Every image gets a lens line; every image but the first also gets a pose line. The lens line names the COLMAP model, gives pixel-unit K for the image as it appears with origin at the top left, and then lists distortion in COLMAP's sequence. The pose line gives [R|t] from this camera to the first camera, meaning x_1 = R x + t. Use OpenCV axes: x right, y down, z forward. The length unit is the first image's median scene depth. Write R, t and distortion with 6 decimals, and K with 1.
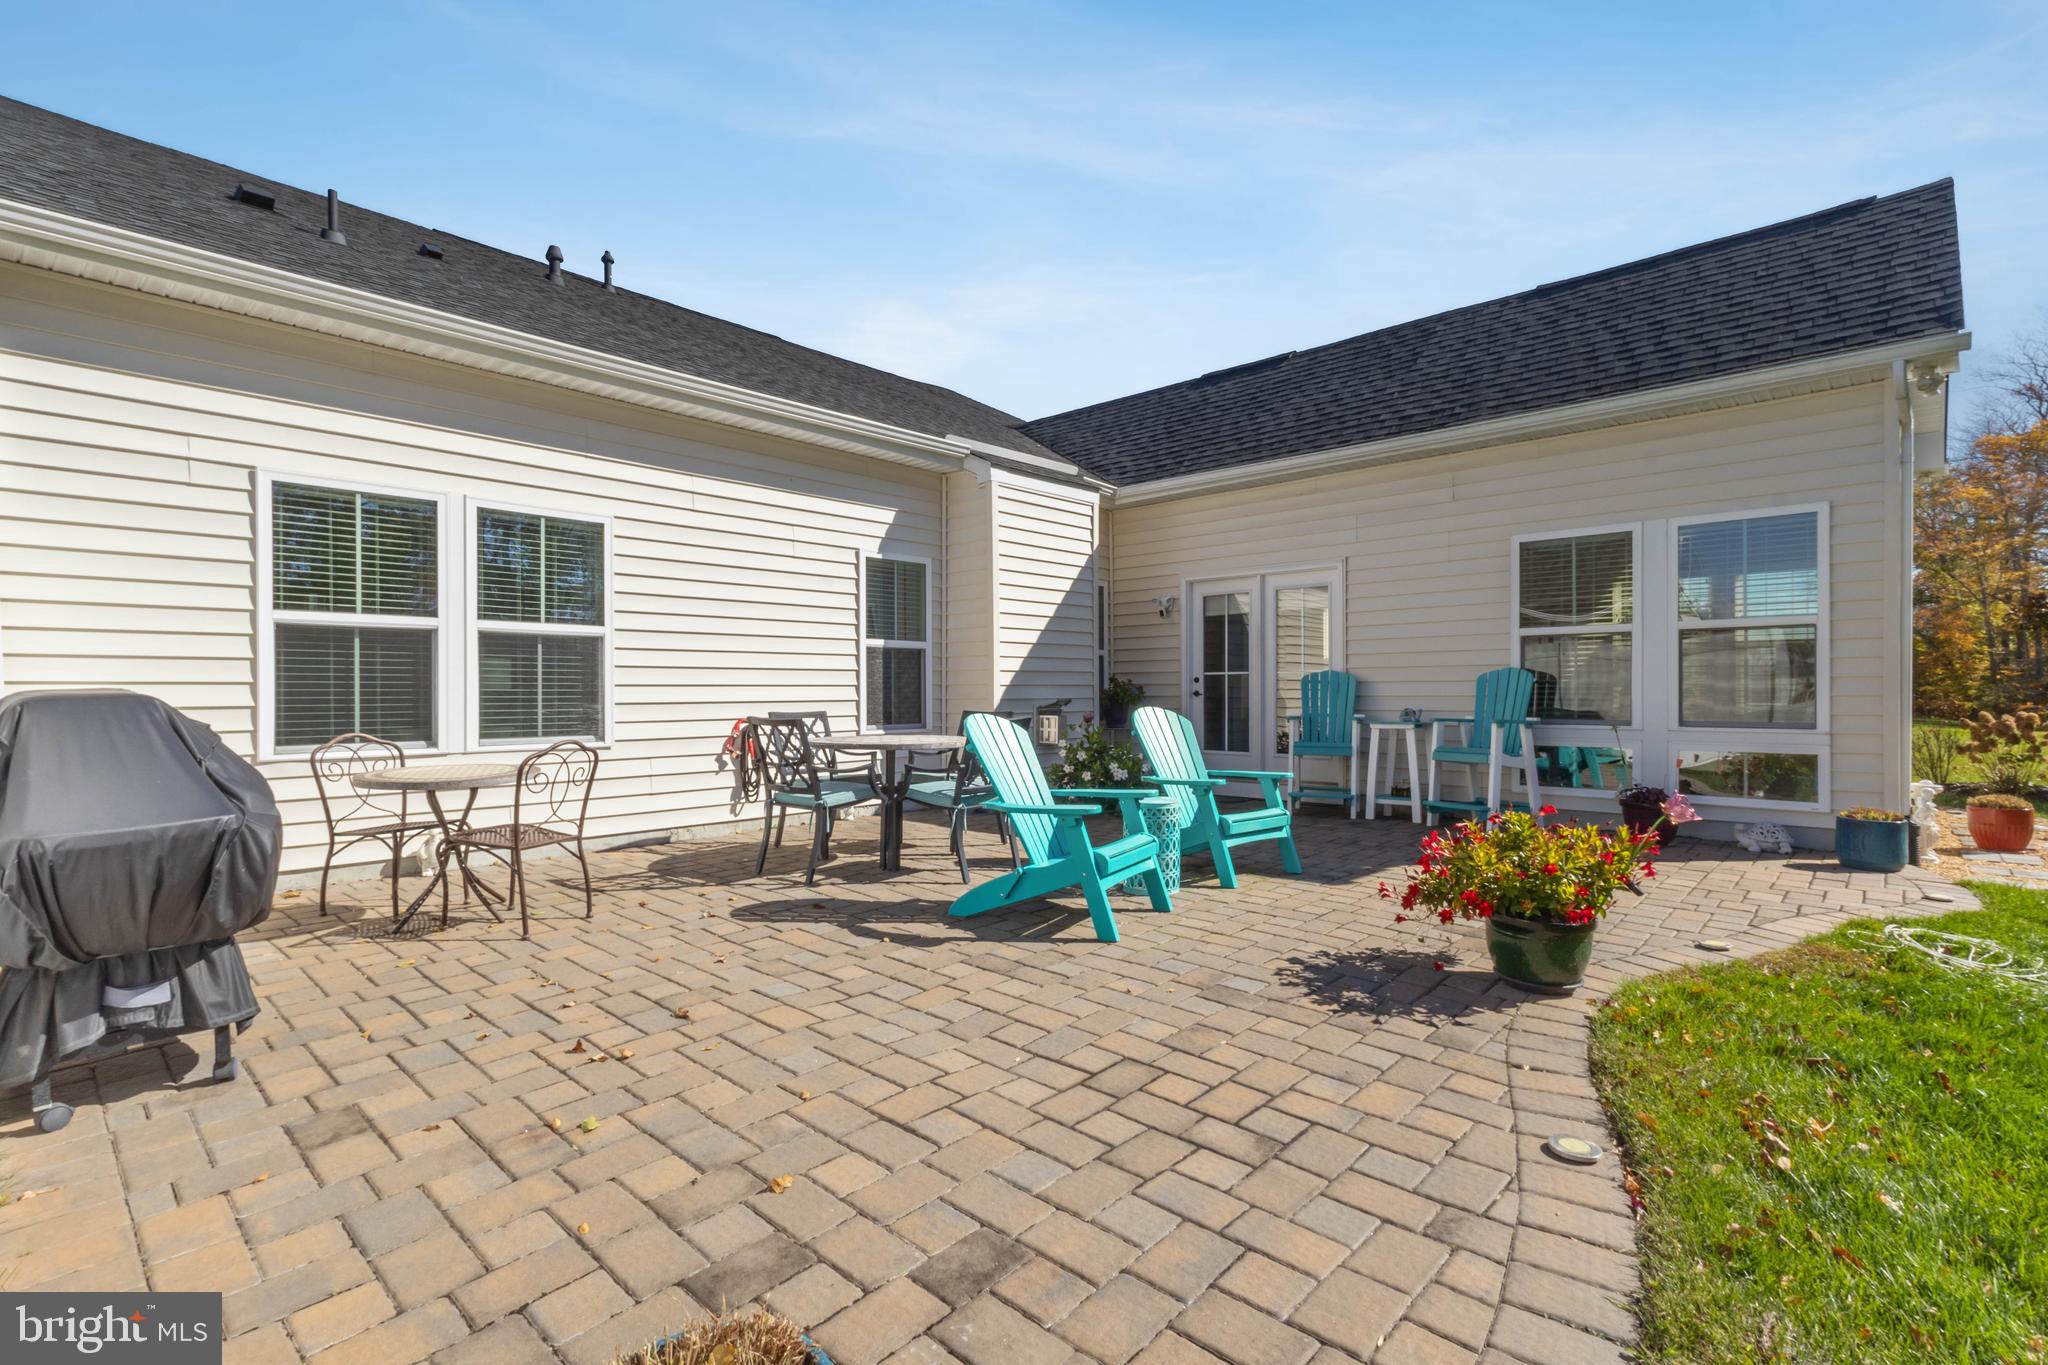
lens RADIAL K [[956.8, 0, 1020.7], [0, 956.8, 687.5], [0, 0, 1]] dist [0.001884, 0.000410]
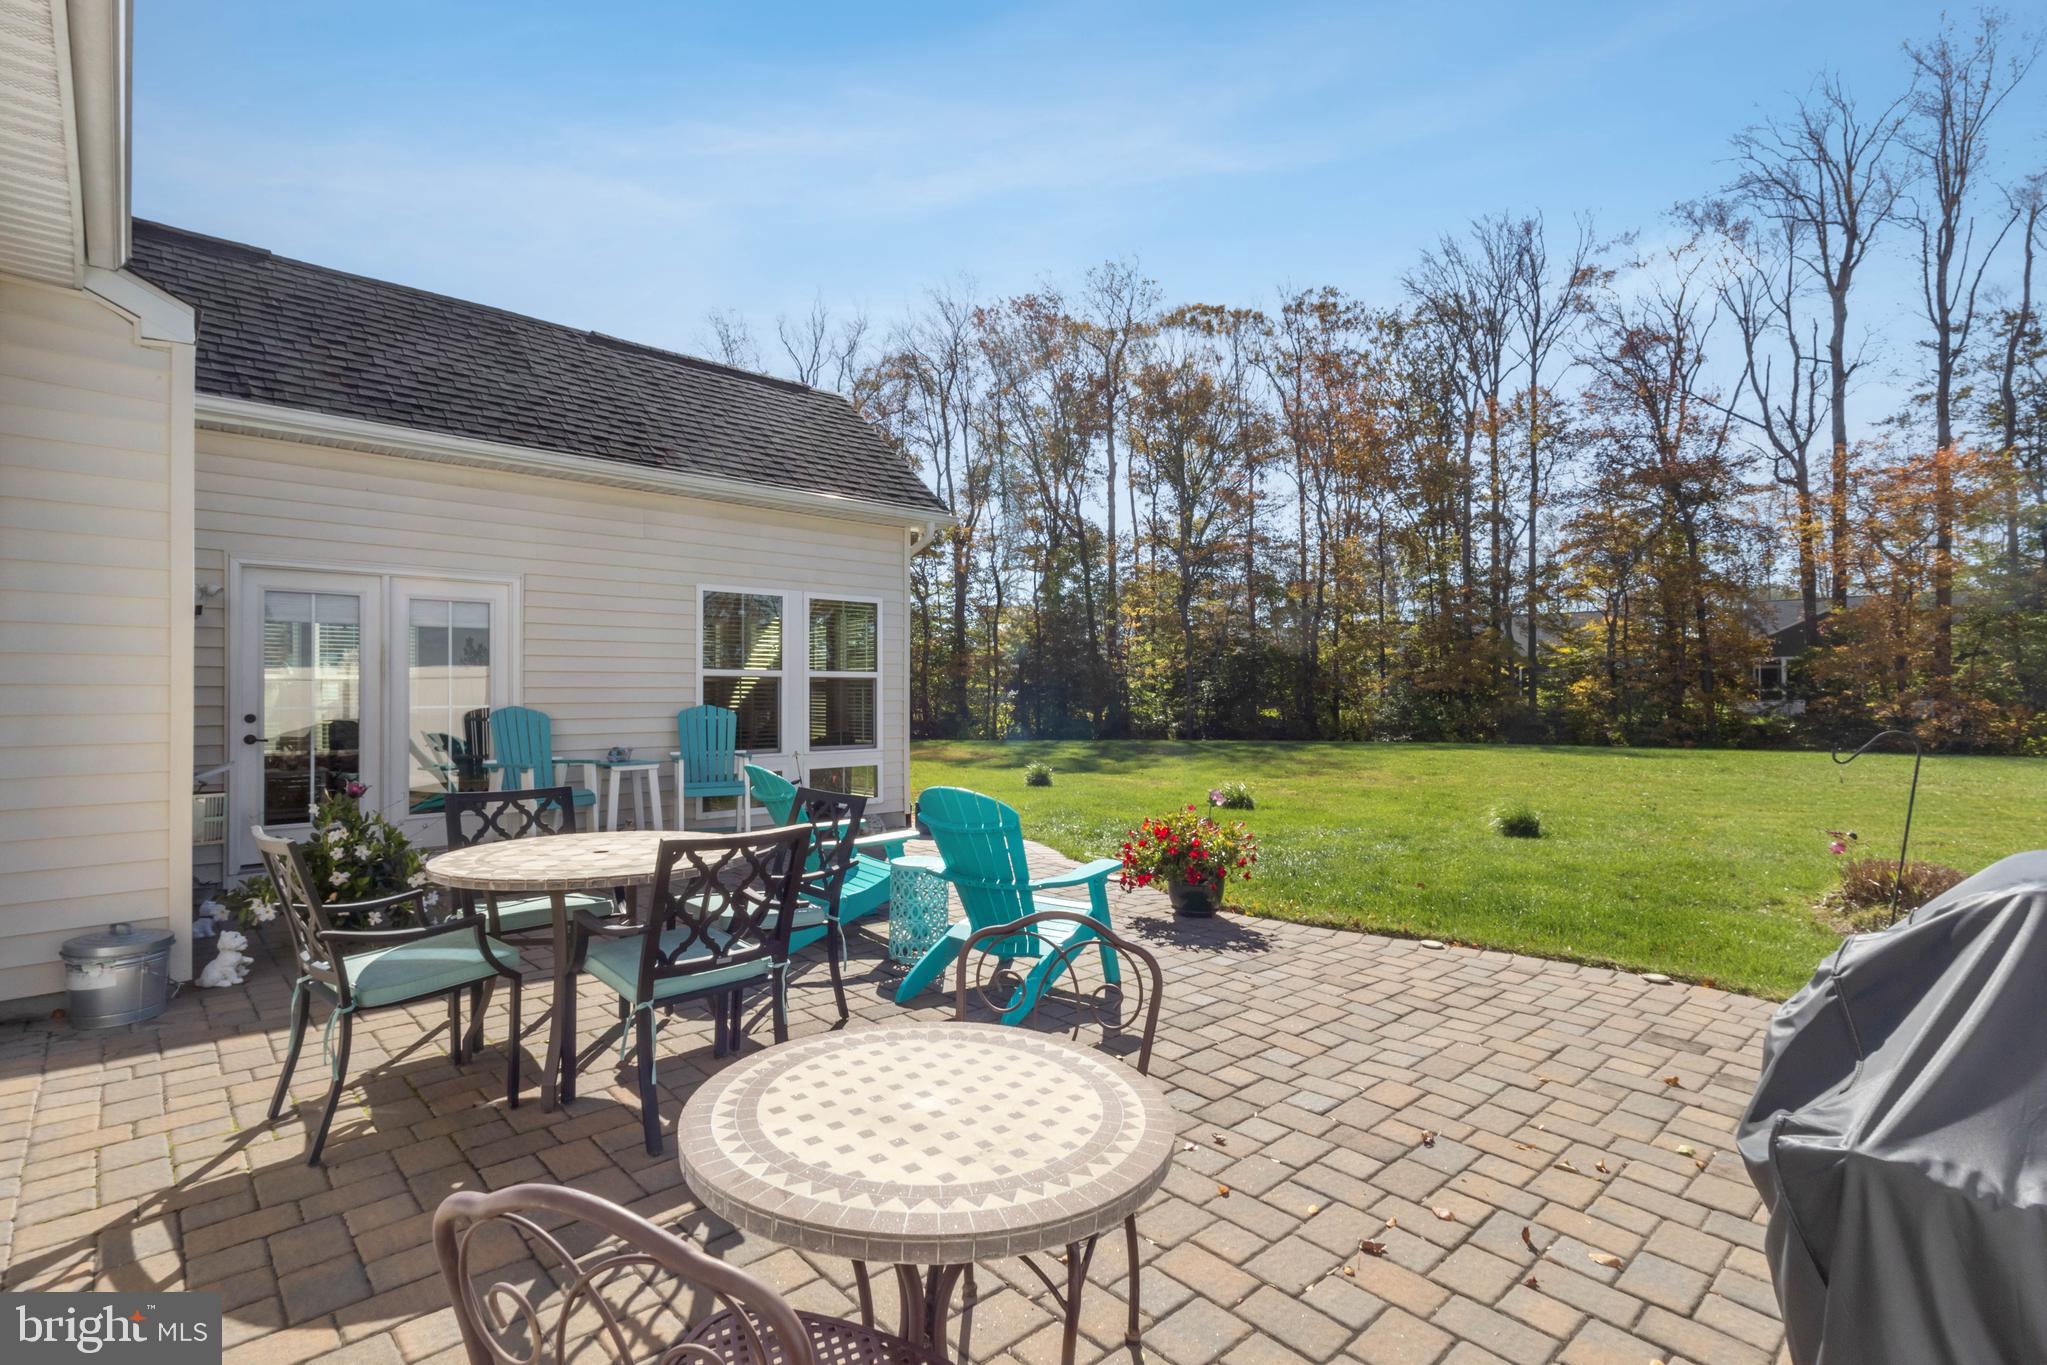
lens RADIAL K [[956.4, 0, 1020.2], [0, 956.4, 687.5], [0, 0, 1]] dist [0.001884, 0.000410]
pose [[0.075391, 0.009838, 0.997105, -1.116180], [-0.004153, 0.999946, -0.009552, -0.065273], [-0.997145, -0.003421, 0.075428, 1.140151]]
